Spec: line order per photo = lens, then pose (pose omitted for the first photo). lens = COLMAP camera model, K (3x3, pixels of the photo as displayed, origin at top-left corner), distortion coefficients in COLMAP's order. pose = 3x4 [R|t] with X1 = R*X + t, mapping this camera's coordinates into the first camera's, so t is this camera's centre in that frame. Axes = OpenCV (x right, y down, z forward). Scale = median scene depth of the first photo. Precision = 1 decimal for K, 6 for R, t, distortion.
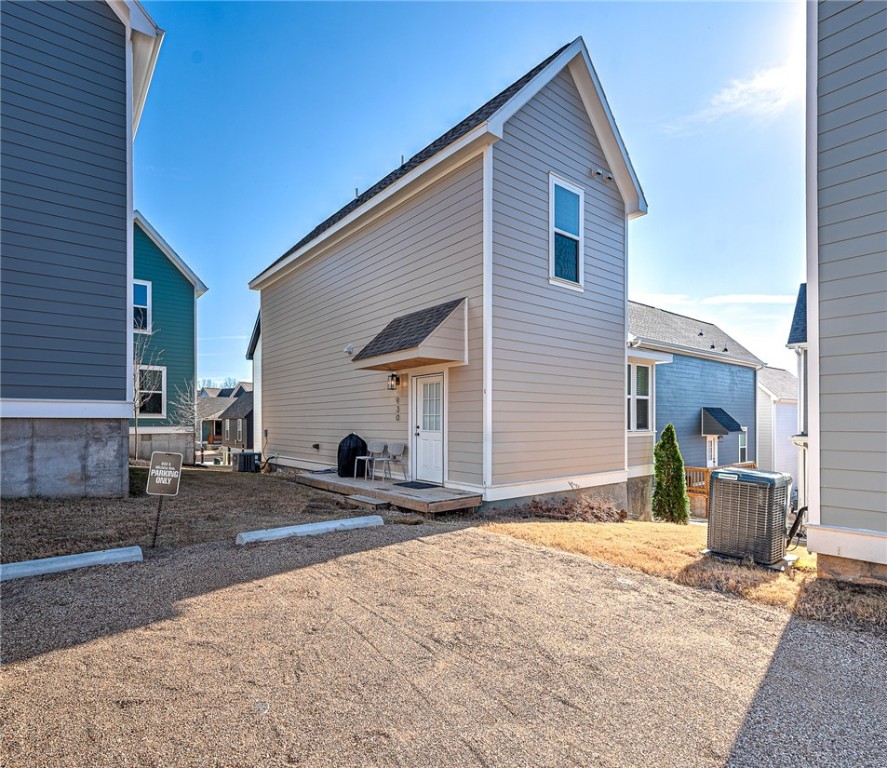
lens RADIAL K [[484.1, 0, 410.5], [0, 484.1, 421.5], [0, 0, 1]] dist [0.001802, 0.002205]
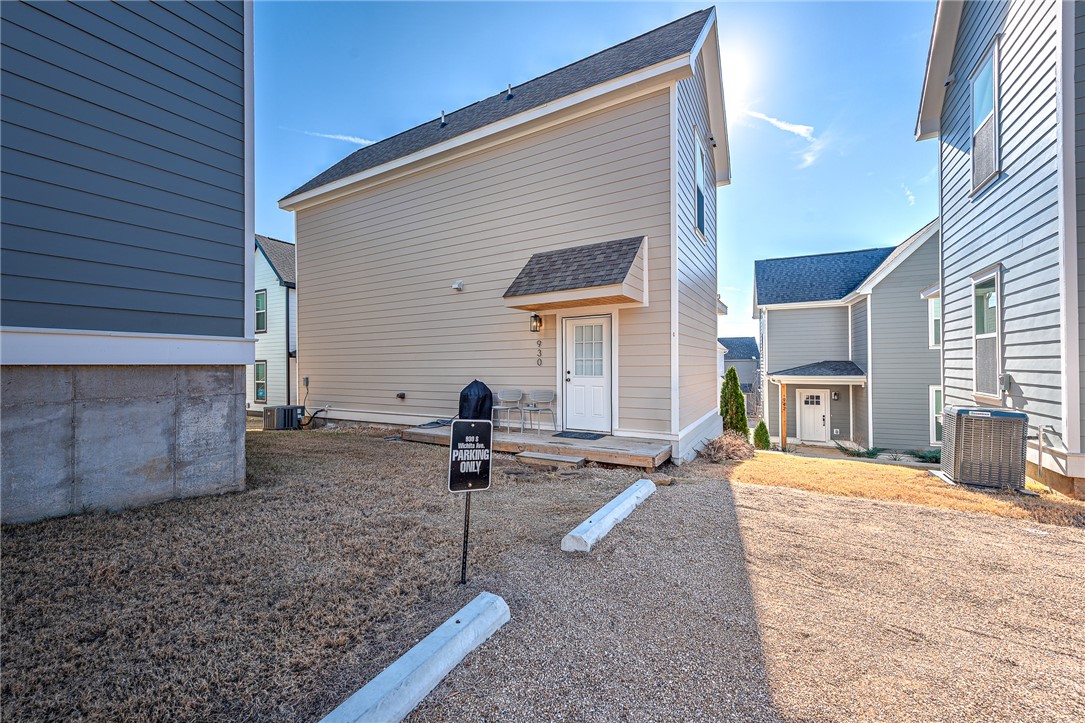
lens RADIAL K [[428.4, 0, 542.0], [0, 428.4, 362.7], [0, 0, 1]] dist [0.008199, -0.002377]
pose [[0.924043, -0.004826, 0.382259, -0.381209], [0.007637, 0.999954, -0.005838, -0.002721], [-0.382213, 0.008314, 0.924037, 0.284682]]
